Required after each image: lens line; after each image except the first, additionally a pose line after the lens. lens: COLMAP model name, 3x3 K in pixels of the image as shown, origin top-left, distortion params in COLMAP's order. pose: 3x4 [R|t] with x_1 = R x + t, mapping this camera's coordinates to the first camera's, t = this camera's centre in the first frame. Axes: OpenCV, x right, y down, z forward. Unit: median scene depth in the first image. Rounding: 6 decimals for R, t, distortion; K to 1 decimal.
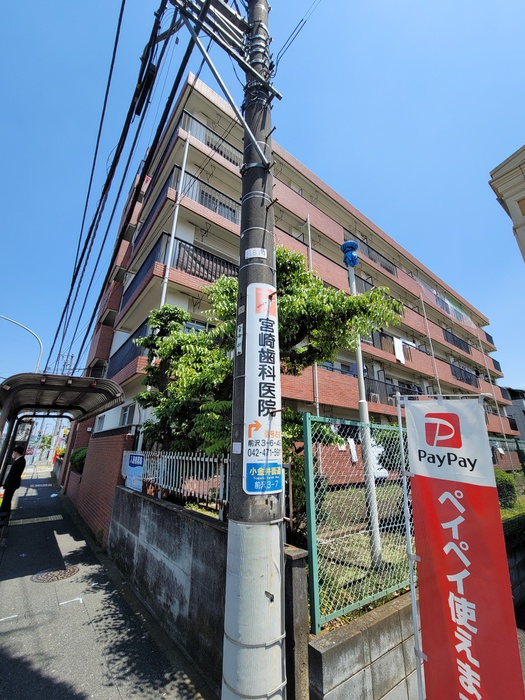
lens RADIAL K [[285.4, 0, 263.2], [0, 285.4, 346.2], [0, 0, 1]] dist [-0.007109, 0.002175]
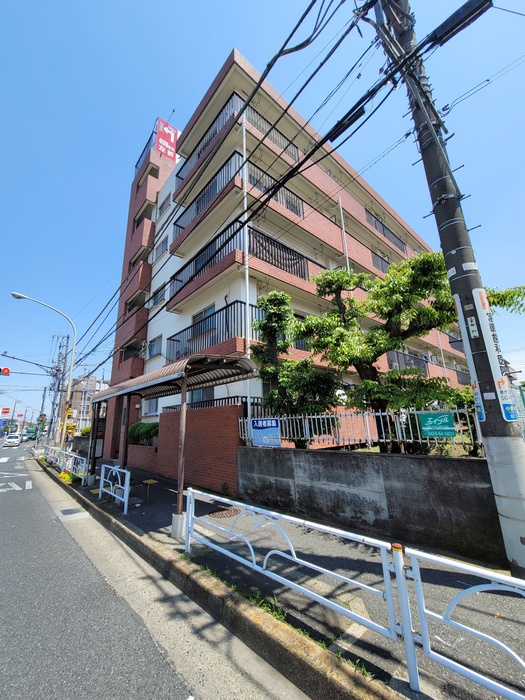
lens RADIAL K [[285.4, 0, 263.1], [0, 285.4, 345.4], [0, 0, 1]] dist [-0.007109, 0.002175]
pose [[0.996918, -0.030979, 0.072071, -0.171265], [0.024641, 0.995884, 0.087223, -0.011486], [-0.074477, -0.085178, 0.993578, -0.055269]]
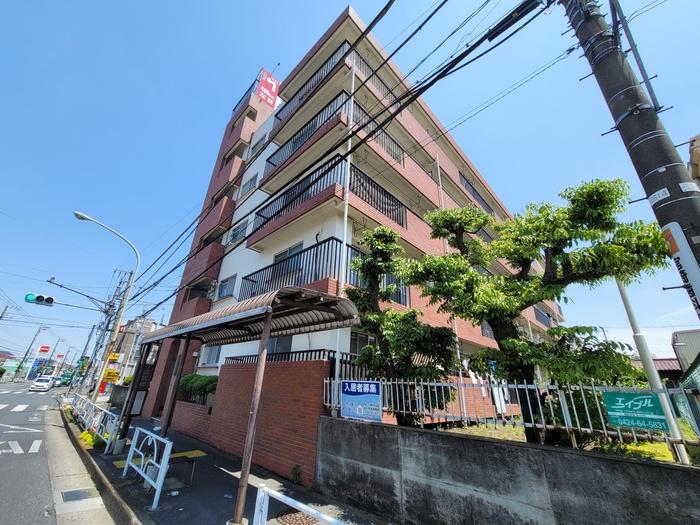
lens RADIAL K [[285.4, 0, 348.6], [0, 285.4, 263.1], [0, 0, 1]] dist [-0.007109, 0.002175]
pose [[0.990246, 0.077801, 0.115582, -0.201619], [-0.071238, 0.995661, -0.059870, 0.016028], [-0.119738, 0.051053, 0.991492, 0.017204]]
